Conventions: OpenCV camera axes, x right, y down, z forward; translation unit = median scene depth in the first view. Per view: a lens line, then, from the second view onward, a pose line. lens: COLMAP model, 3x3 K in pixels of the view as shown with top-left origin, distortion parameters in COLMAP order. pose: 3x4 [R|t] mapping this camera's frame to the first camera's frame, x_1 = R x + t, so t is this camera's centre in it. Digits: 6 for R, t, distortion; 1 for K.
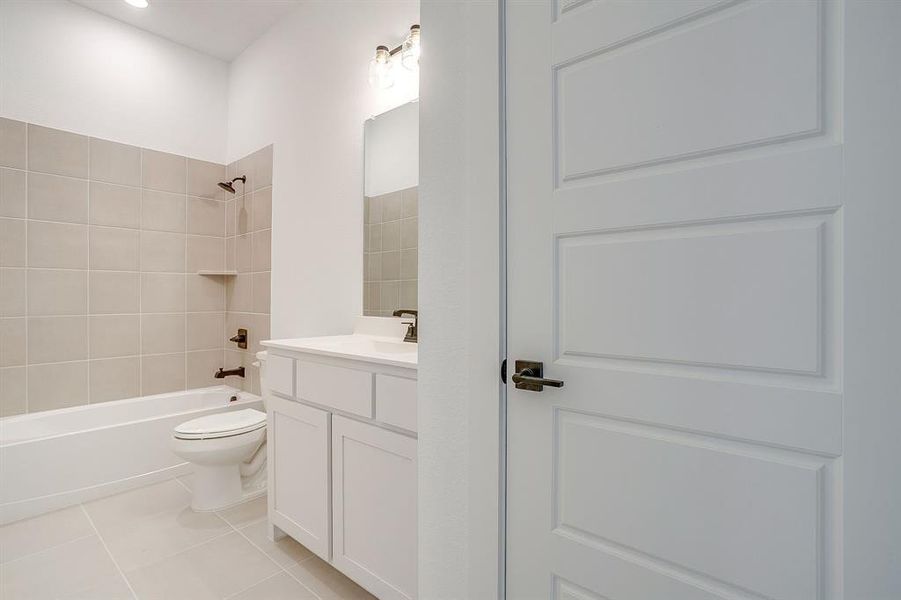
lens RADIAL K [[443.1, 0, 450.2], [0, 443.1, 297.4], [0, 0, 1]] dist [-0.050998, 0.028867]
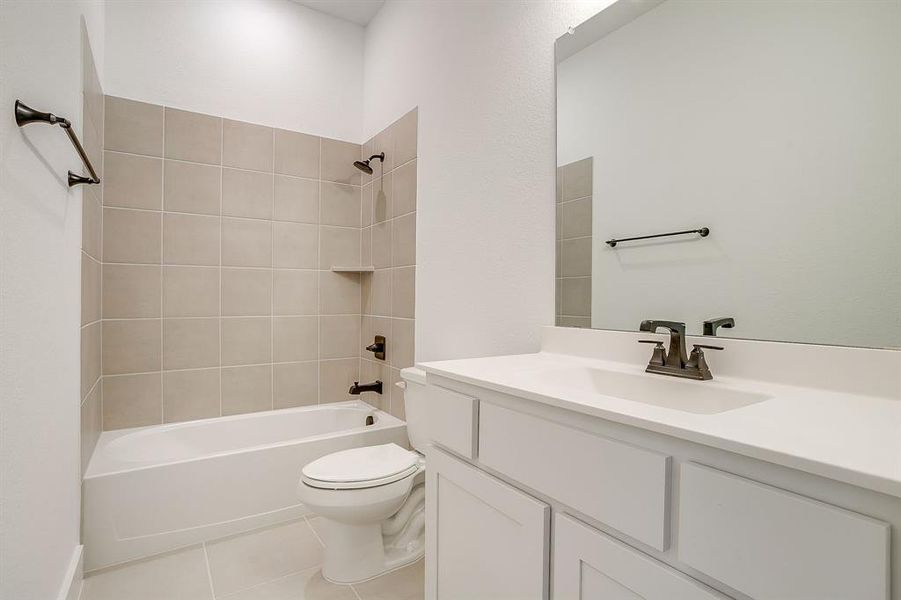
lens RADIAL K [[443.1, 0, 458.0], [0, 443.1, 299.0], [0, 0, 1]] dist [-0.050998, 0.028867]
pose [[0.970239, 0.004377, -0.242111, -0.135525], [-0.004525, 0.999990, -0.000055, 0.000942], [0.242109, 0.001149, 0.970248, 0.235204]]
